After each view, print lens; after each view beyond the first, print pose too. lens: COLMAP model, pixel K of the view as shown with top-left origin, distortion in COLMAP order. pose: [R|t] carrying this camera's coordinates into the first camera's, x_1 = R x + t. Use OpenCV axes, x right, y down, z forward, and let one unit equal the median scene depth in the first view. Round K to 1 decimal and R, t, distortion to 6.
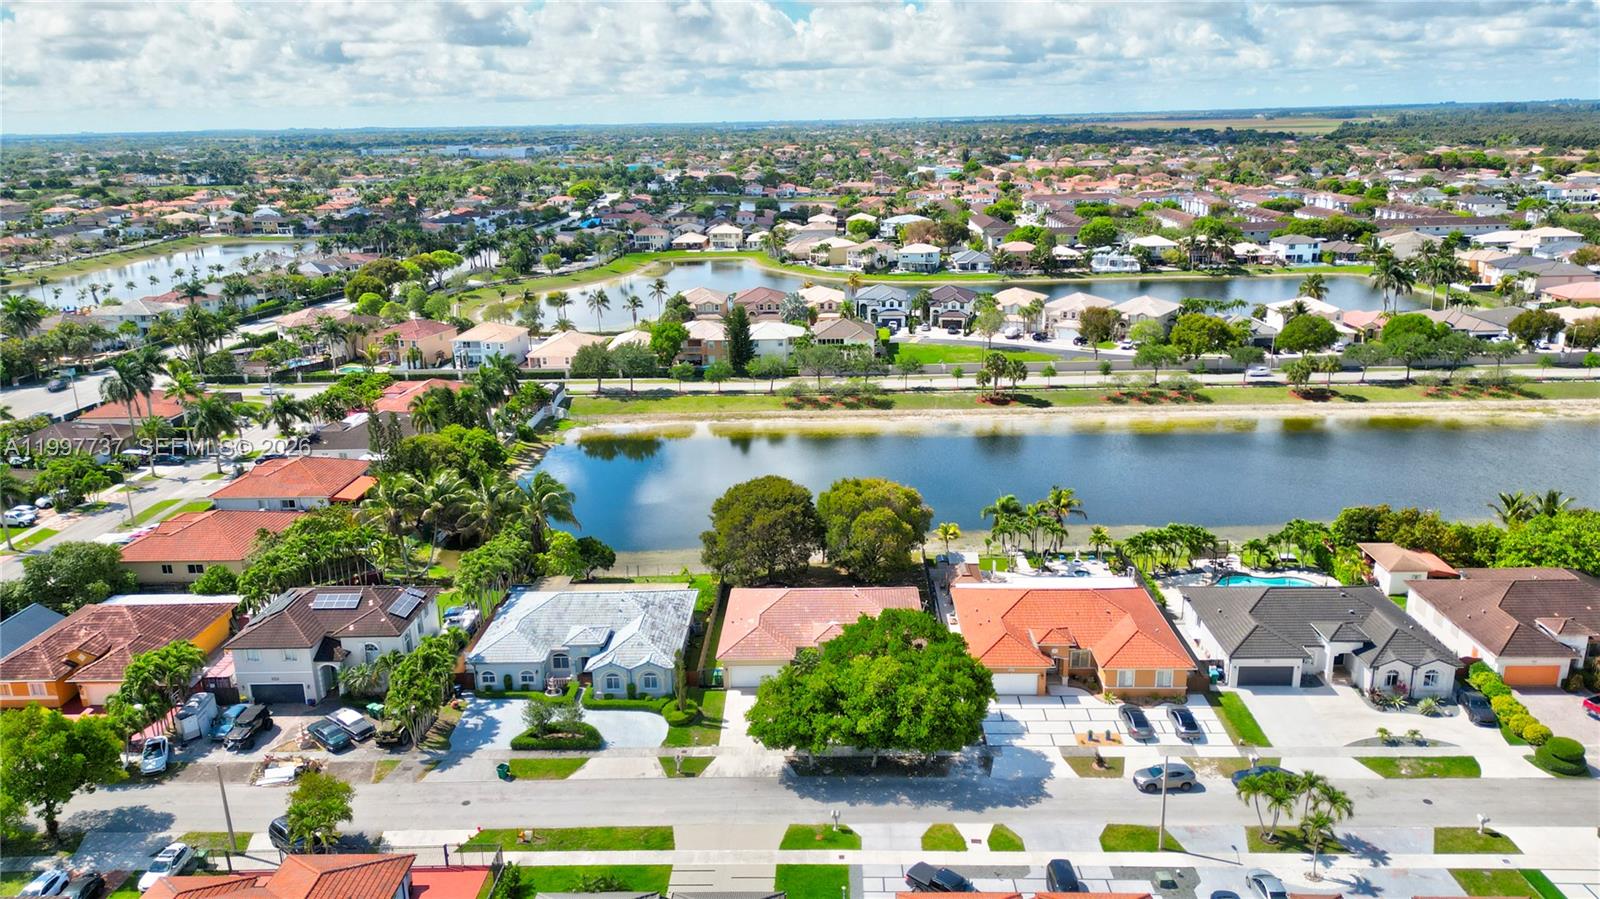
lens RADIAL K [[1099.9, 0, 800.0], [0, 1099.9, 449.5], [0, 0, 1]] dist [0.082253, -0.079351]
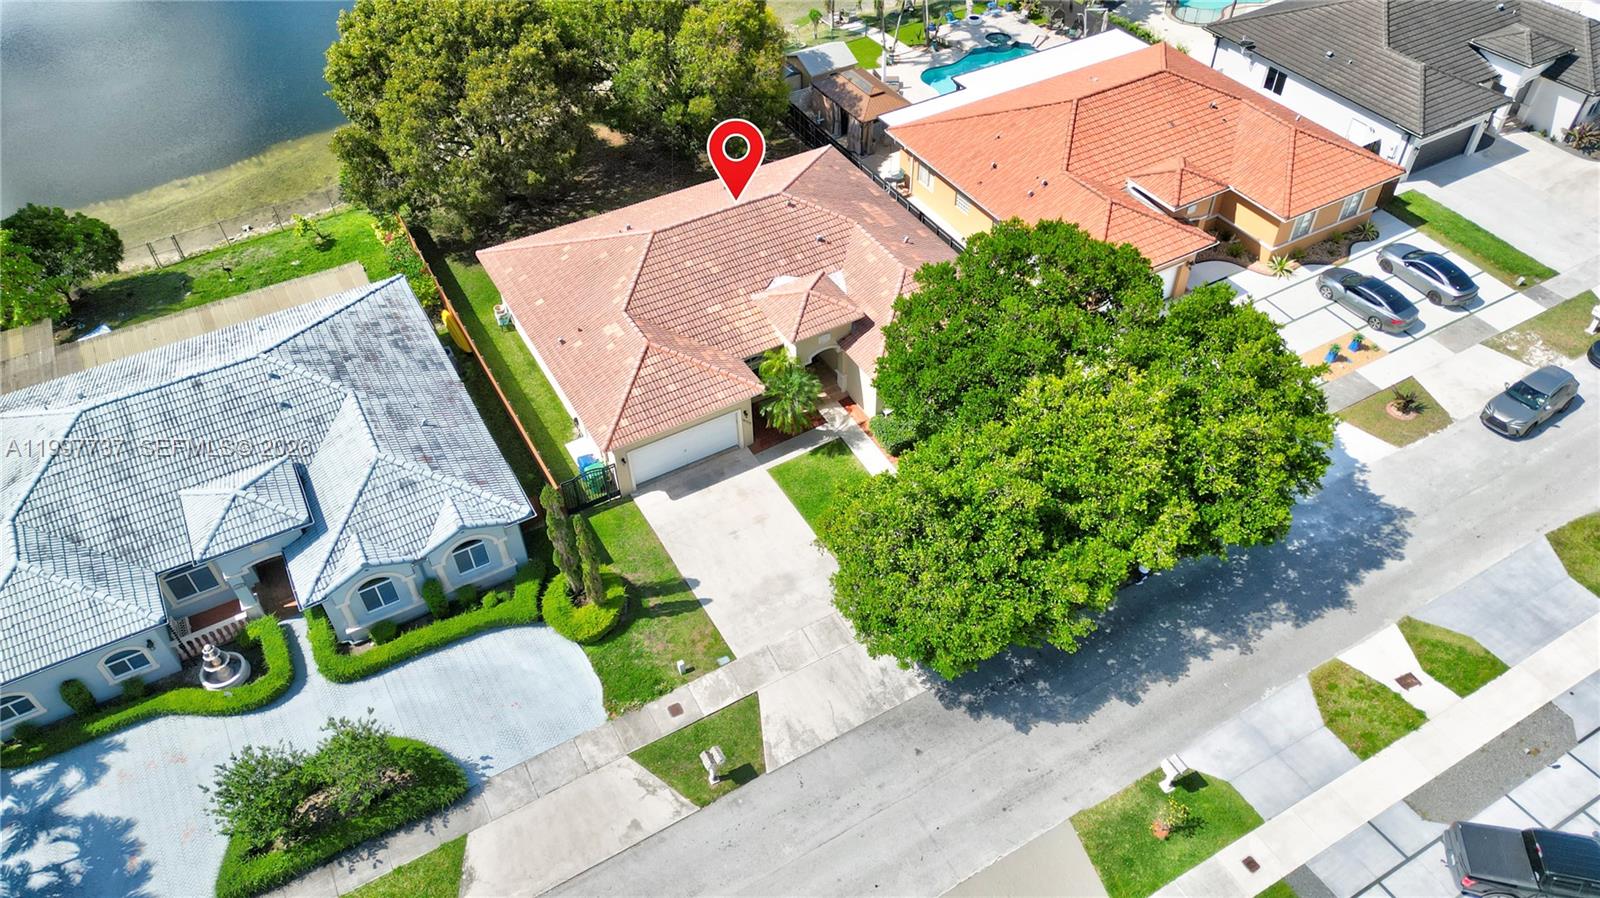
lens RADIAL K [[1099.9, 0, 800.0], [0, 1099.9, 449.0], [0, 0, 1]] dist [0.082253, -0.079351]
pose [[0.854757, -0.361139, 0.372786, -0.170307], [0.146602, 0.856978, 0.494062, -0.011635], [-0.497895, -0.367651, 0.785451, 0.629051]]
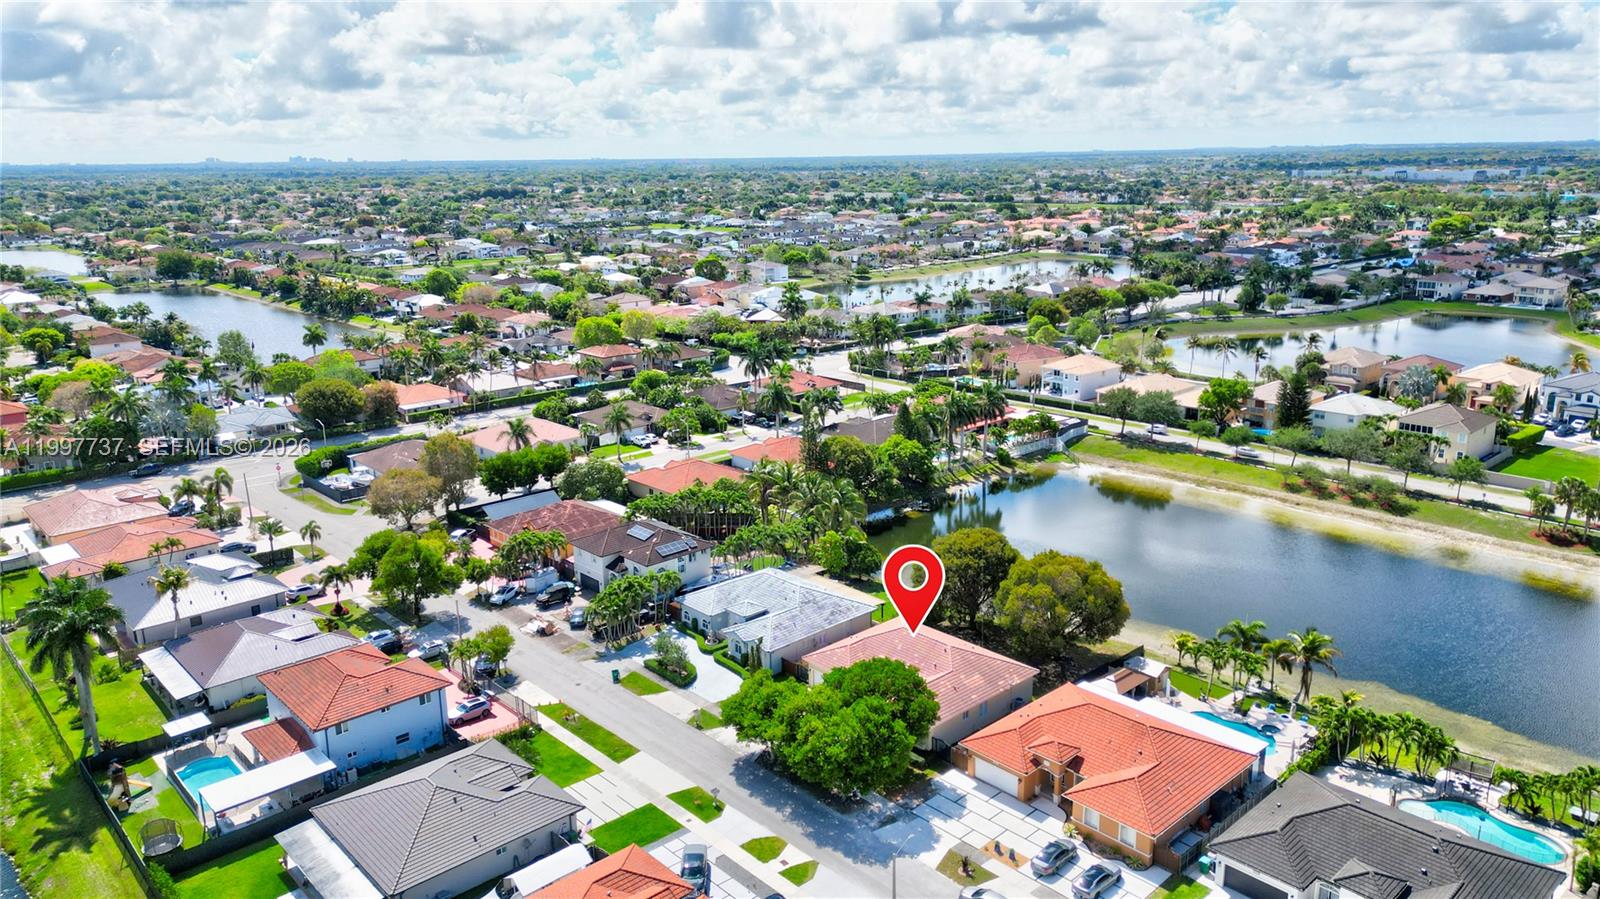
lens RADIAL K [[1099.9, 0, 800.0], [0, 1099.9, 449.5], [0, 0, 1]] dist [0.082253, -0.079351]
pose [[0.704827, 0.192939, -0.682637, 0.677390], [-0.203500, 0.976849, 0.065979, -0.101539], [0.679563, 0.092413, 0.727773, 0.132410]]
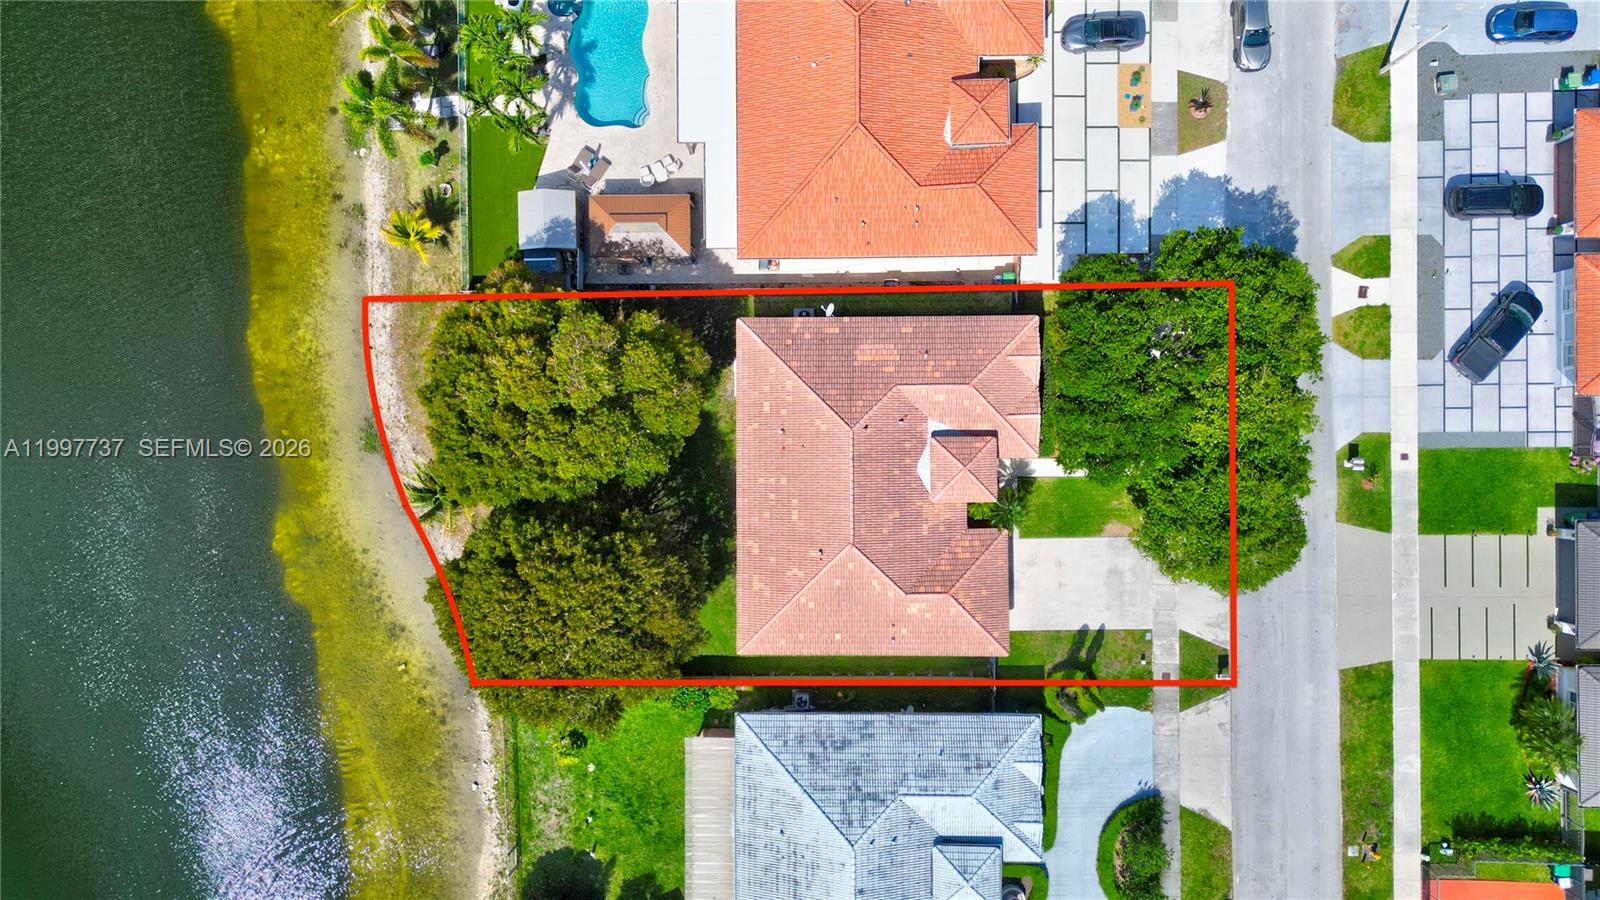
lens RADIAL K [[1099.9, 0, 800.0], [0, 1099.9, 450.0], [0, 0, 1]] dist [0.082253, -0.079351]
pose [[-0.035344, -0.999103, 0.023337, 0.030187], [0.318469, 0.010874, 0.947871, -0.449143], [-0.947274, 0.040933, 0.317799, 0.909386]]
